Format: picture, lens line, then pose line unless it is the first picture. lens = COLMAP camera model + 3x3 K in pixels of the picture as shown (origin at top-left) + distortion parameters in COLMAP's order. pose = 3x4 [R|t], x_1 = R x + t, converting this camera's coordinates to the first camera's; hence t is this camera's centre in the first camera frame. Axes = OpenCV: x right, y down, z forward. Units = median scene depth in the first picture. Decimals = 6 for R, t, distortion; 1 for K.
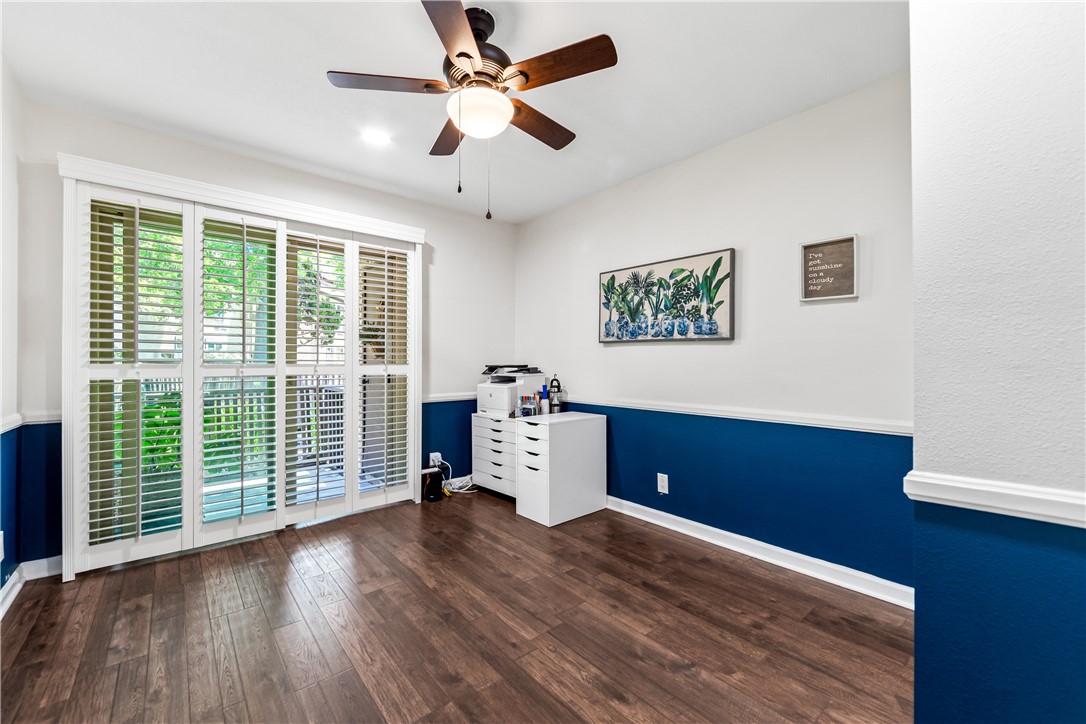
lens RADIAL K [[433.4, 0, 541.7], [0, 433.4, 363.2], [0, 0, 1]] dist [-0.005355, 0.000021]
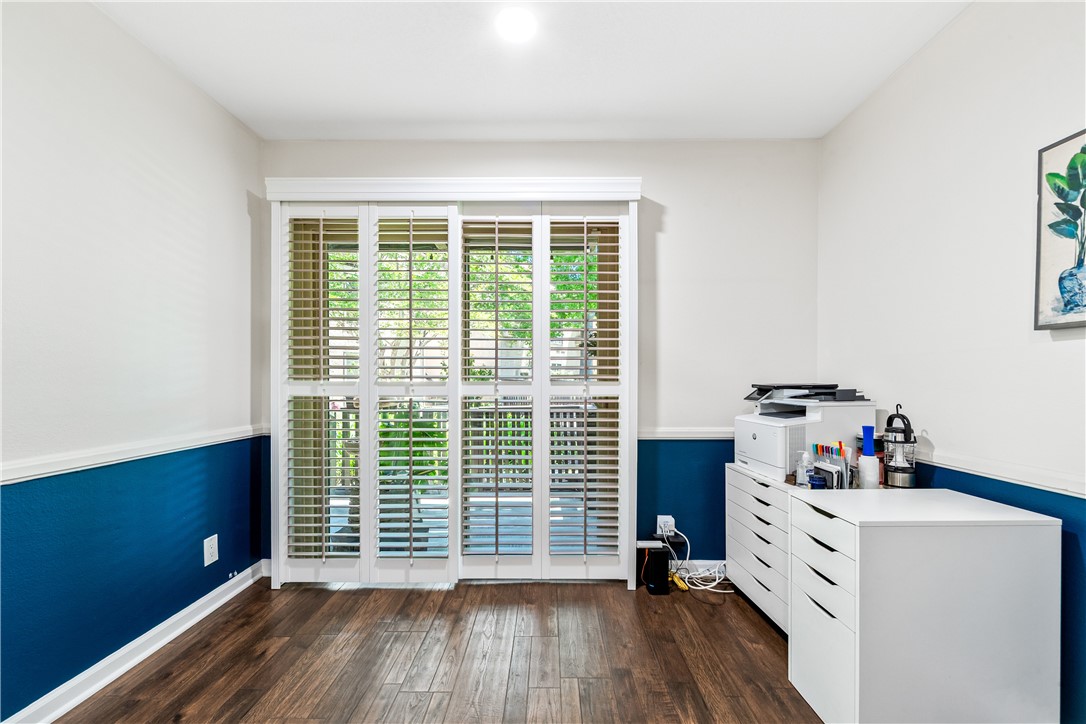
lens RADIAL K [[433.4, 0, 545.1], [0, 433.4, 381.6], [0, 0, 1]] dist [-0.005355, 0.000021]
pose [[0.756505, 0.004413, -0.653973, 0.062034], [-0.002539, 0.999990, 0.003812, -0.001139], [0.653983, -0.001224, 0.756509, 0.497523]]
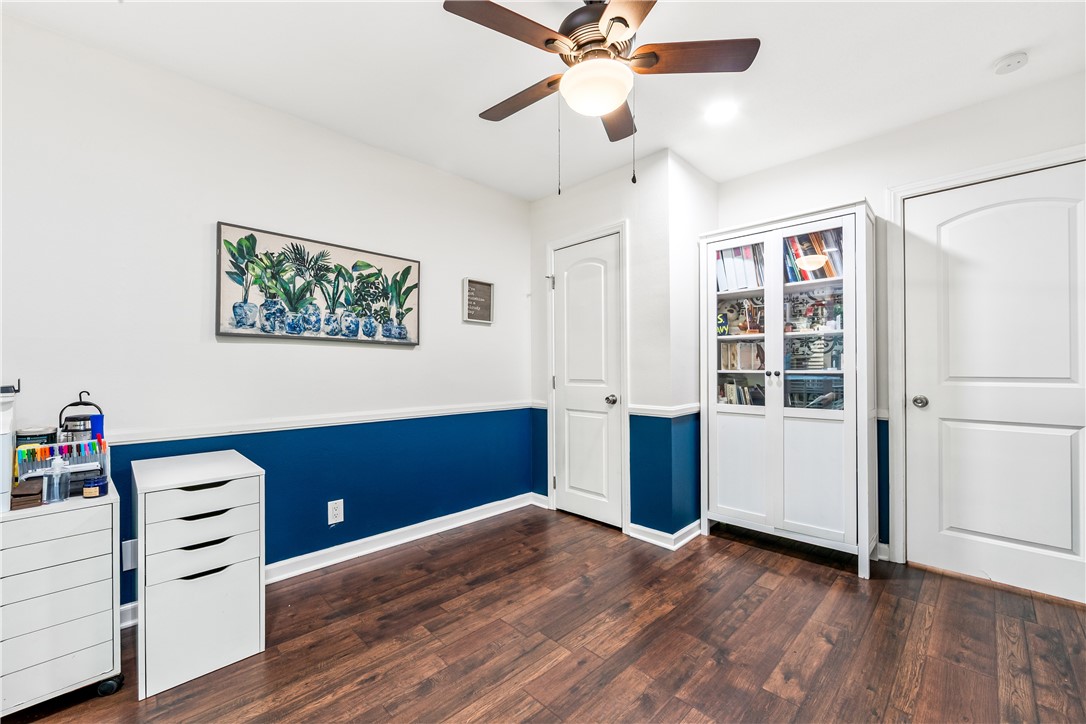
lens RADIAL K [[433.4, 0, 543.8], [0, 433.4, 368.4], [0, 0, 1]] dist [-0.005355, 0.000021]
pose [[-0.070410, -0.004260, 0.997509, -0.605219], [0.003446, 0.999984, 0.004514, -0.000451], [-0.997512, 0.003755, -0.070394, 0.690898]]
